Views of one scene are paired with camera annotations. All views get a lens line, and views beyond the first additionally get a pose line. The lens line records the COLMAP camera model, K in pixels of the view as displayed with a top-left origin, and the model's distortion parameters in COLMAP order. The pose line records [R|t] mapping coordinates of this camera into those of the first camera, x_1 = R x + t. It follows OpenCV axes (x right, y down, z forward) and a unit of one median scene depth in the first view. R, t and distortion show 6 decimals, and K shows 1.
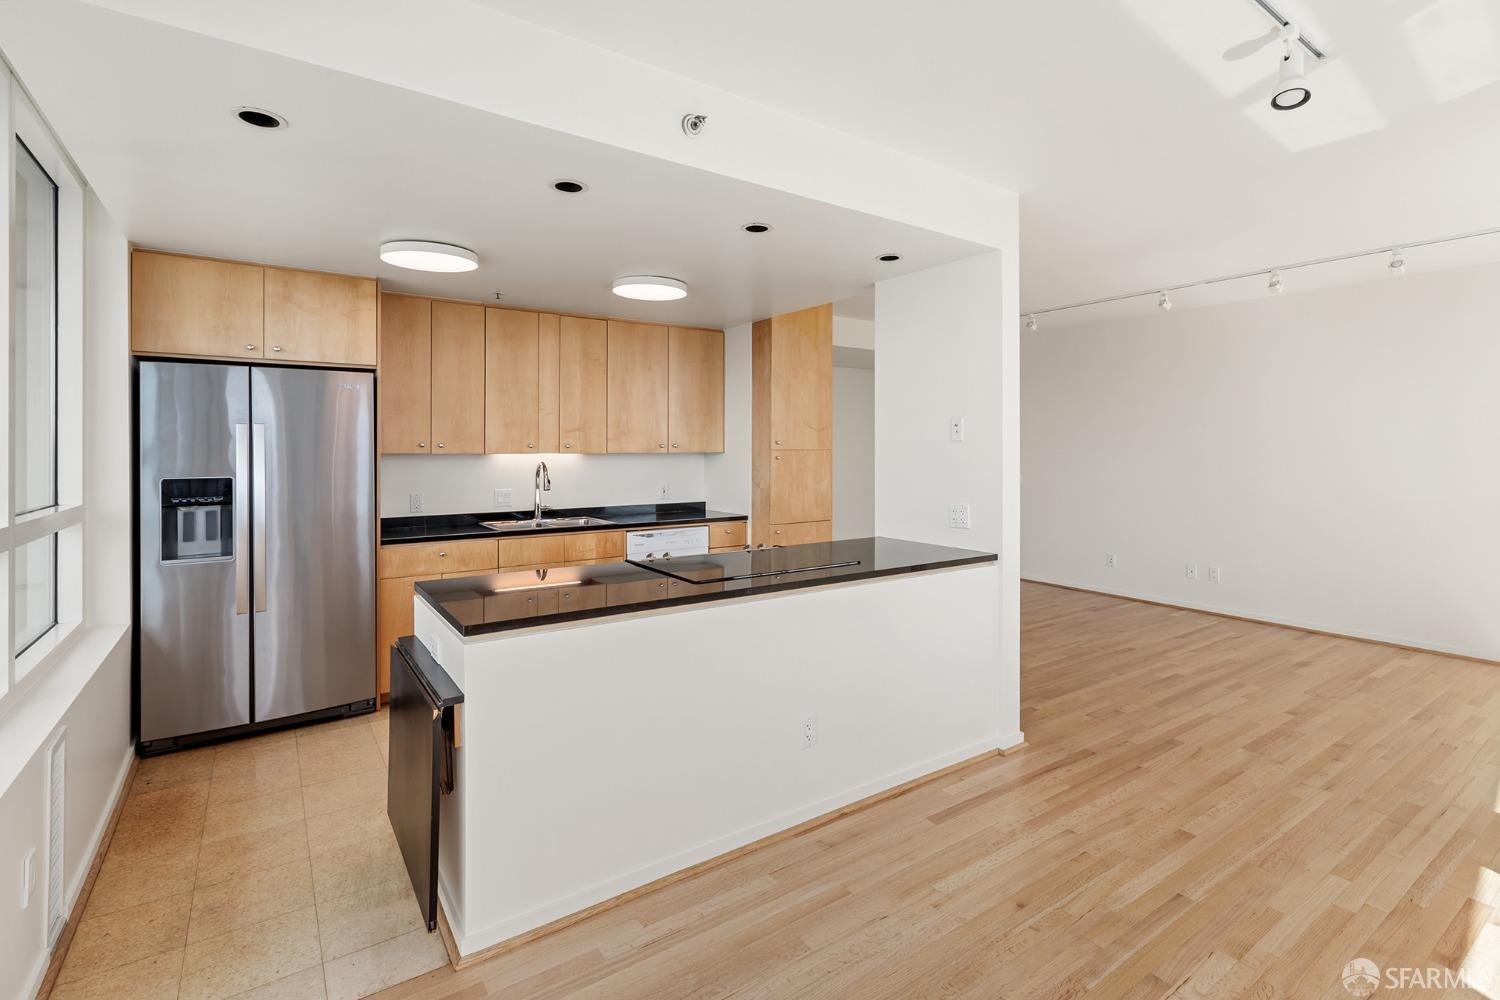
lens RADIAL K [[702.1, 0, 779.4], [0, 702.1, 443.1], [0, 0, 1]] dist [0.002230, -0.000827]
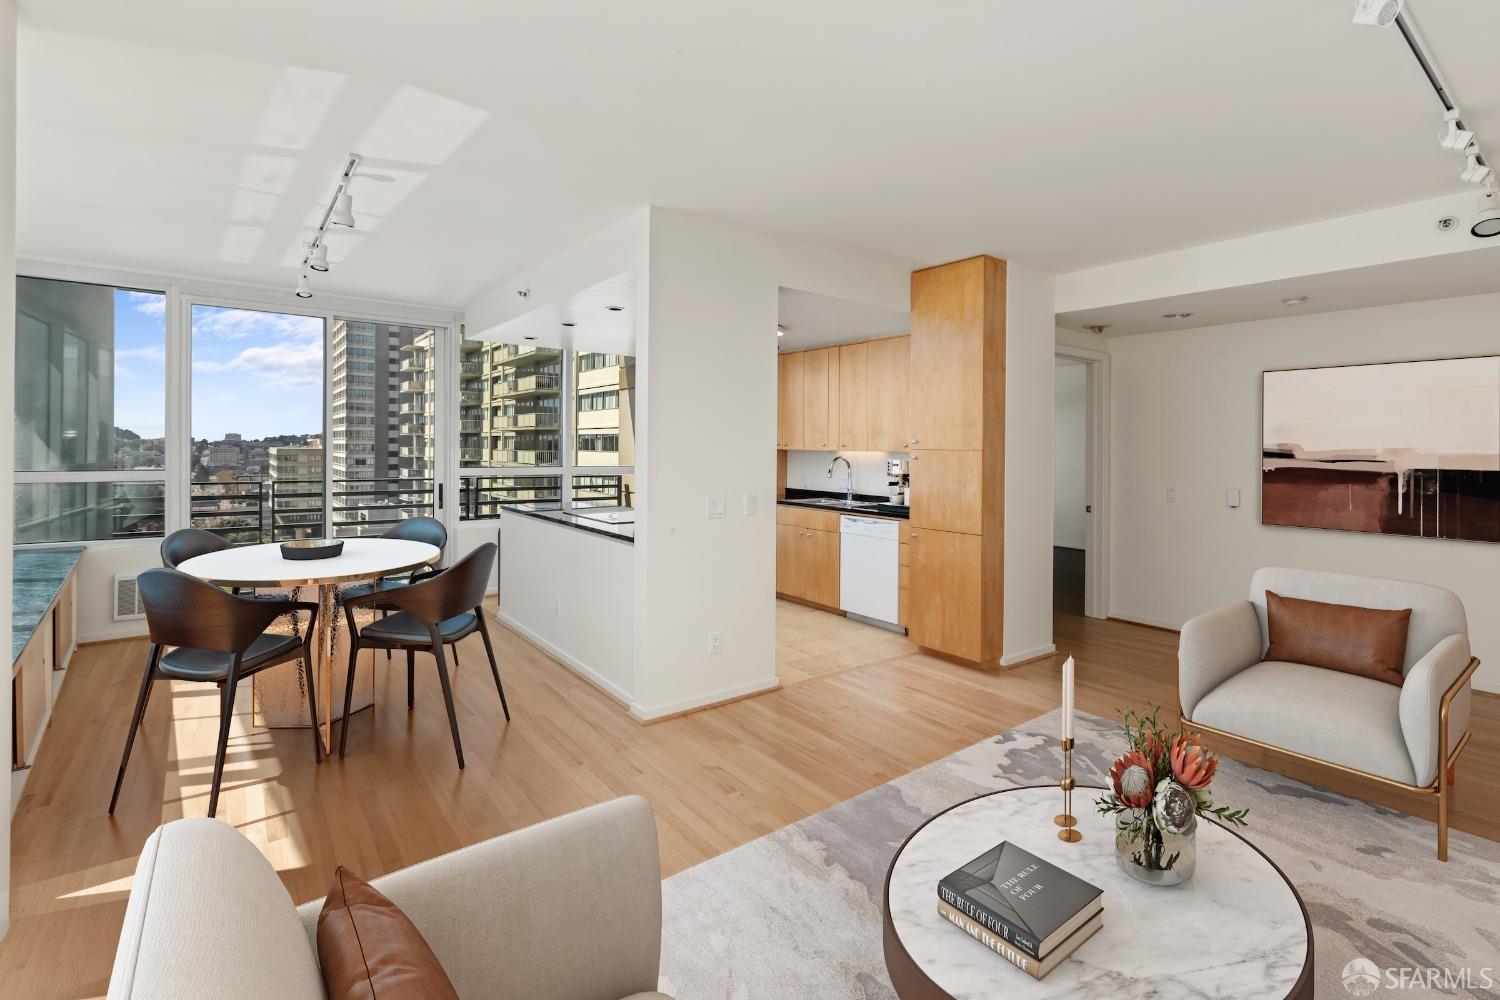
lens RADIAL K [[678.8, 0, 741.8], [0, 678.8, 447.6], [0, 0, 1]] dist [-0.000712, -0.000010]
pose [[0.023045, 0.003250, -0.999729, 1.175480], [-0.004952, 0.999983, 0.003137, 0.006961], [0.999722, 0.004878, 0.023061, 0.958306]]
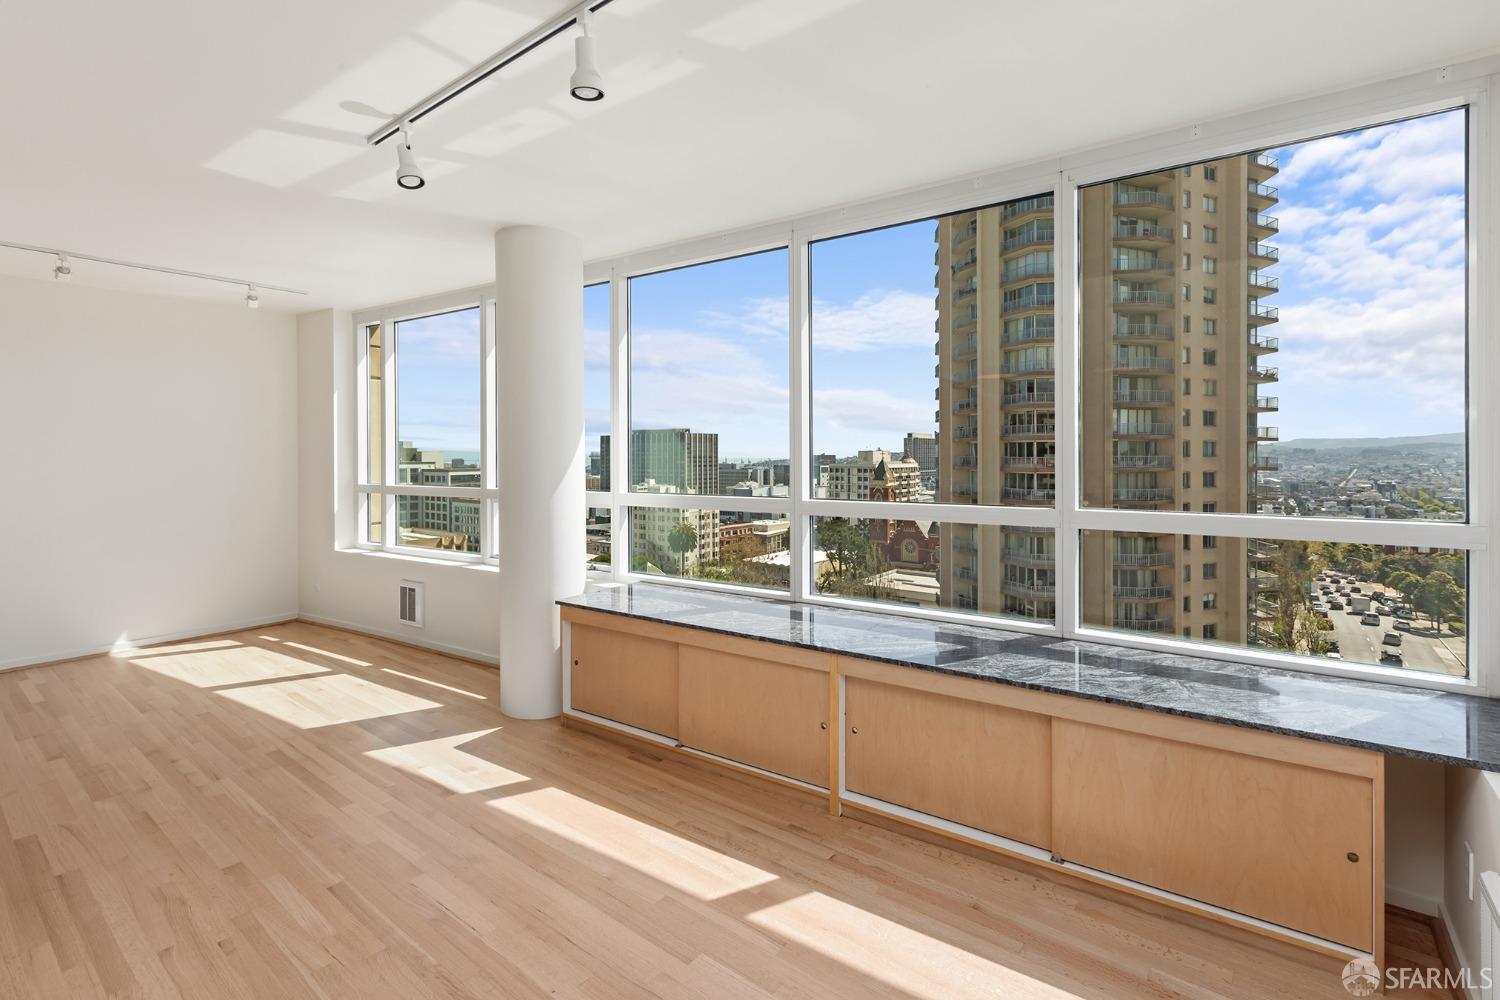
lens RADIAL K [[676.2, 0, 737.5], [0, 676.2, 459.4], [0, 0, 1]] dist [0.003661, -0.007312]
pose [[-0.284354, -0.001725, 0.958718, -0.310022], [0.000186, 0.999998, 0.001854, 0.007161], [-0.958719, 0.000705, -0.284353, 0.400263]]
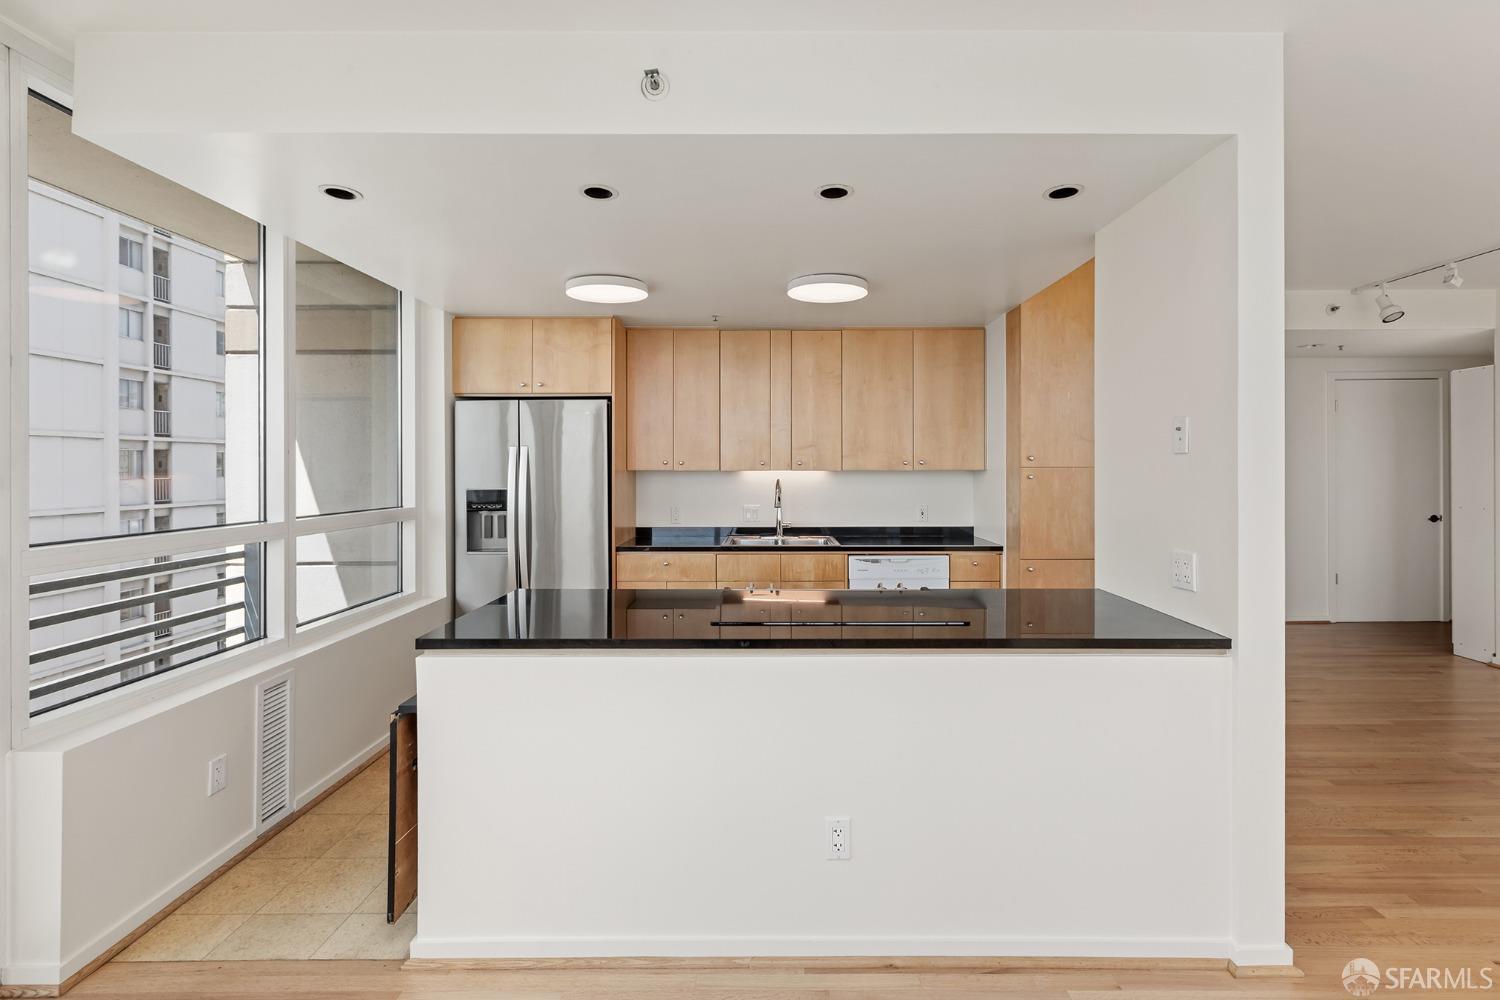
lens RADIAL K [[691.3, 0, 773.6], [0, 691.3, 462.5], [0, 0, 1]] dist [0.001442, 0.000075]
pose [[0.813233, -0.003880, -0.581925, 0.282909], [0.005798, 0.999982, 0.001435, 0.001840], [0.581909, -0.004541, 0.813241, 0.237791]]
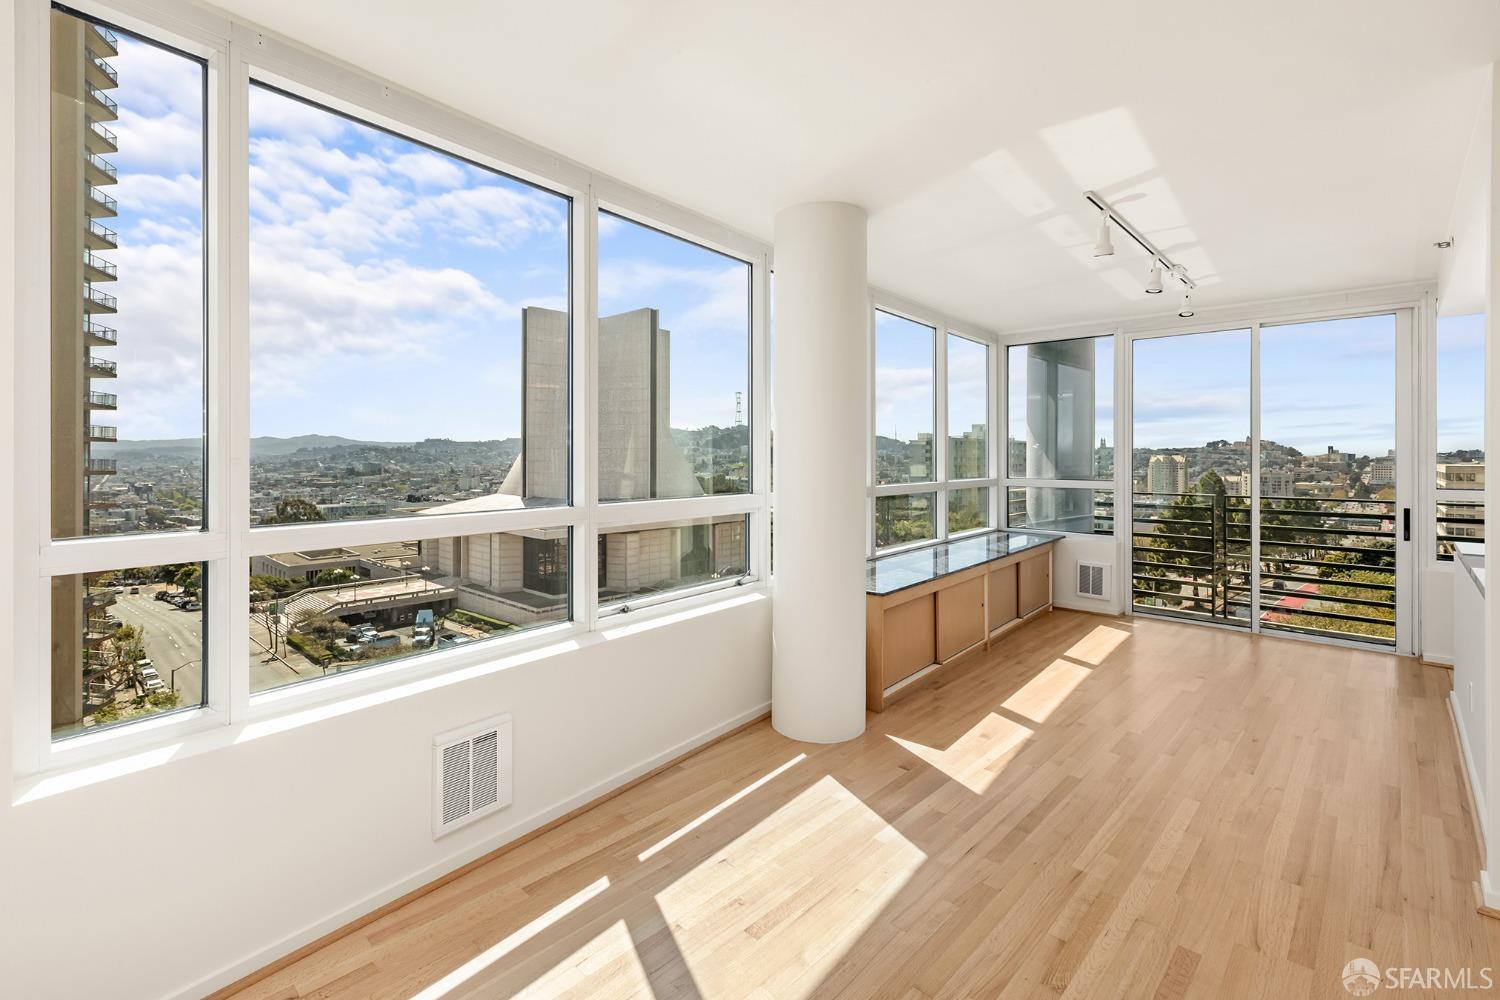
lens RADIAL K [[673.2, 0, 770.4], [0, 673.2, 458.9], [0, 0, 1]] dist [-0.003892, -0.000695]
pose [[-0.979229, 0.000611, -0.202757, 0.955868], [0.000845, 0.999999, -0.001067, 0.009591], [0.202756, -0.001216, -0.979229, 1.255668]]
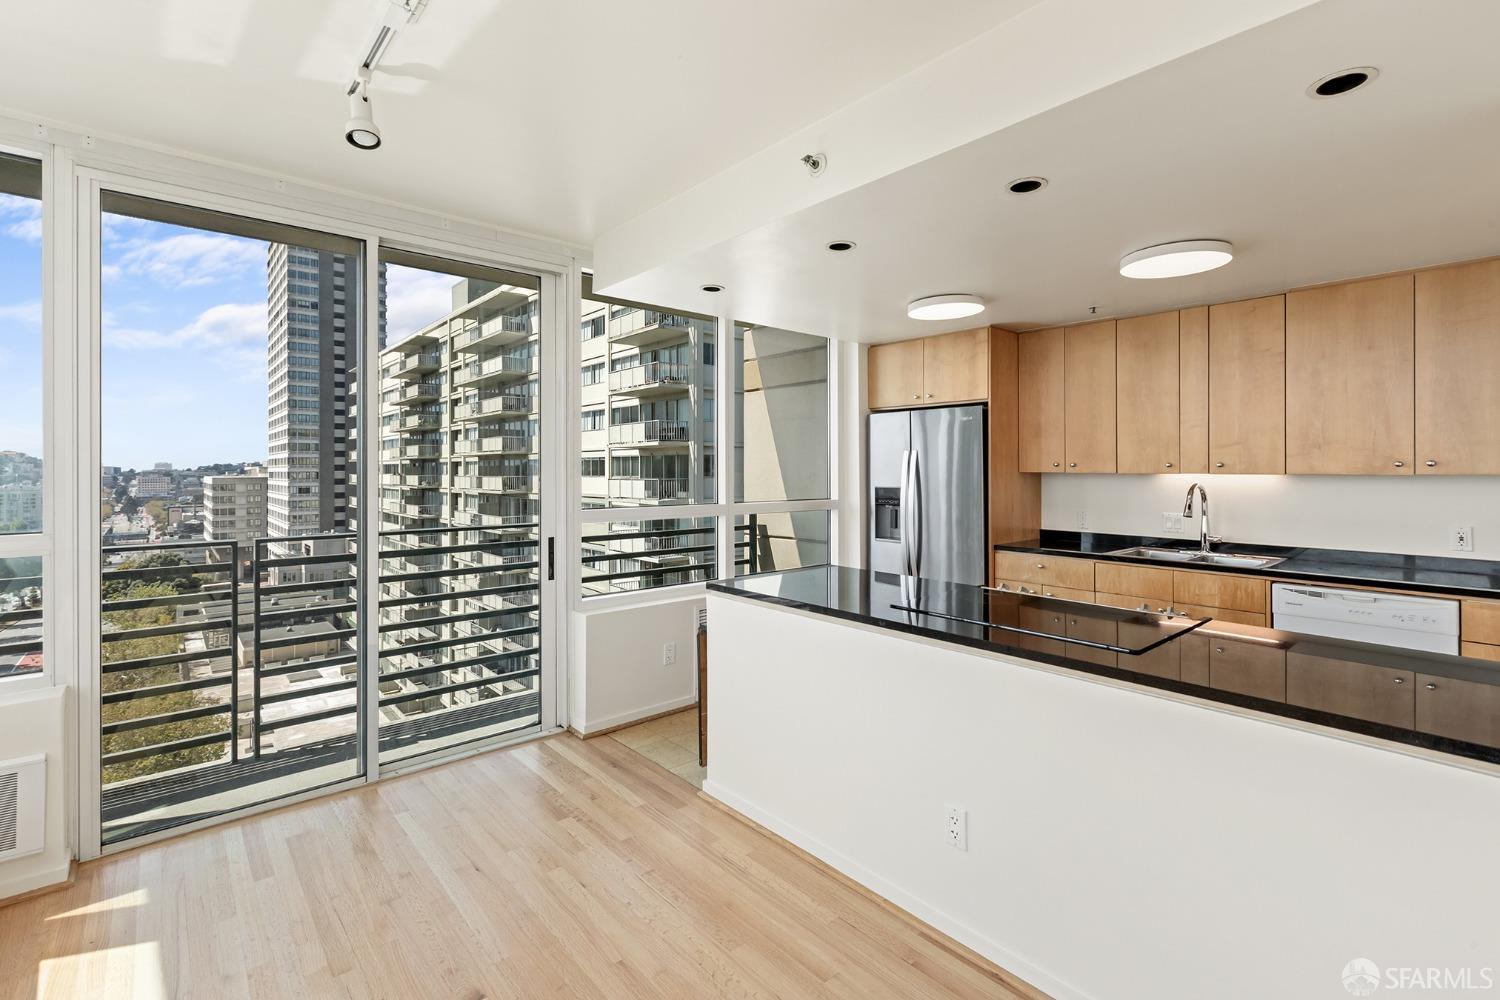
lens RADIAL K [[676.2, 0, 737.5], [0, 676.2, 459.4], [0, 0, 1]] dist [0.003661, -0.007312]
pose [[0.083989, -0.013294, -0.996378, 0.524552], [0.007376, 0.999892, -0.012719, 0.004664], [0.996439, -0.006281, 0.084078, 0.467081]]
